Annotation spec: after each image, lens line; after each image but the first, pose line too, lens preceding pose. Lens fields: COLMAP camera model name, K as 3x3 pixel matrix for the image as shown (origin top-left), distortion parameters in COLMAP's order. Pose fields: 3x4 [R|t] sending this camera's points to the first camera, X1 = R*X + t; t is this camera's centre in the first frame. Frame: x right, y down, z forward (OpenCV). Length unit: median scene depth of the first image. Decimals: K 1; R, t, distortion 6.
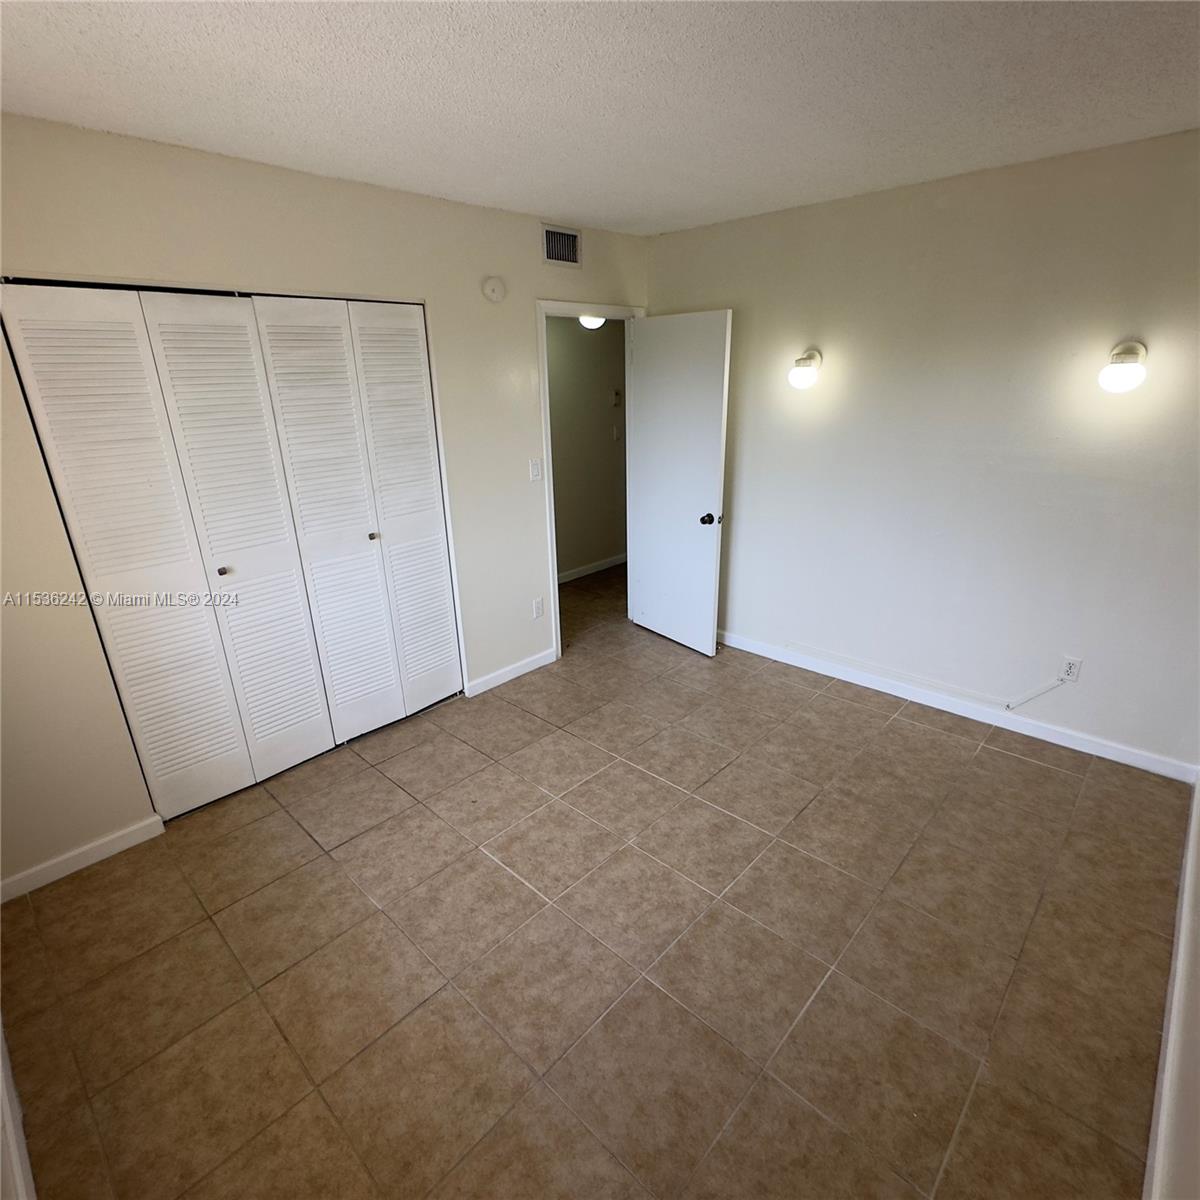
lens RADIAL K [[637.7, 0, 600.9], [0, 637.7, 600.3], [0, 0, 1]] dist [0.004510, -0.000345]
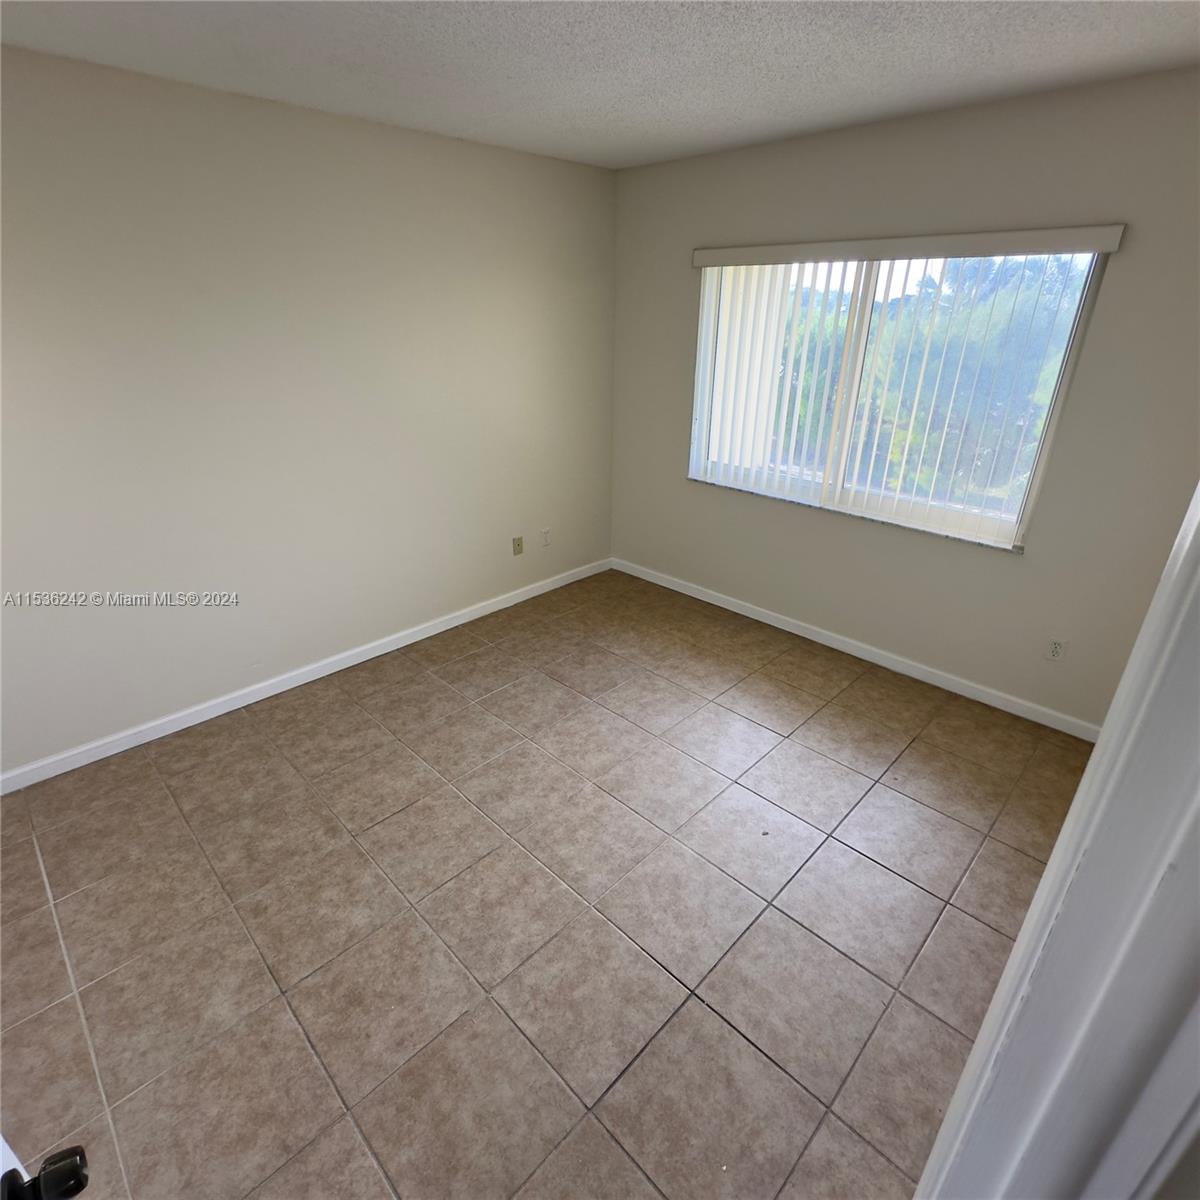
lens RADIAL K [[637.7, 0, 598.9], [0, 637.7, 597.6], [0, 0, 1]] dist [0.004510, -0.000345]
pose [[-0.999502, 0.001730, 0.031502, -0.002094], [0.023397, 0.710487, 0.703321, -0.620899], [-0.021164, 0.703708, -0.710174, 1.658387]]
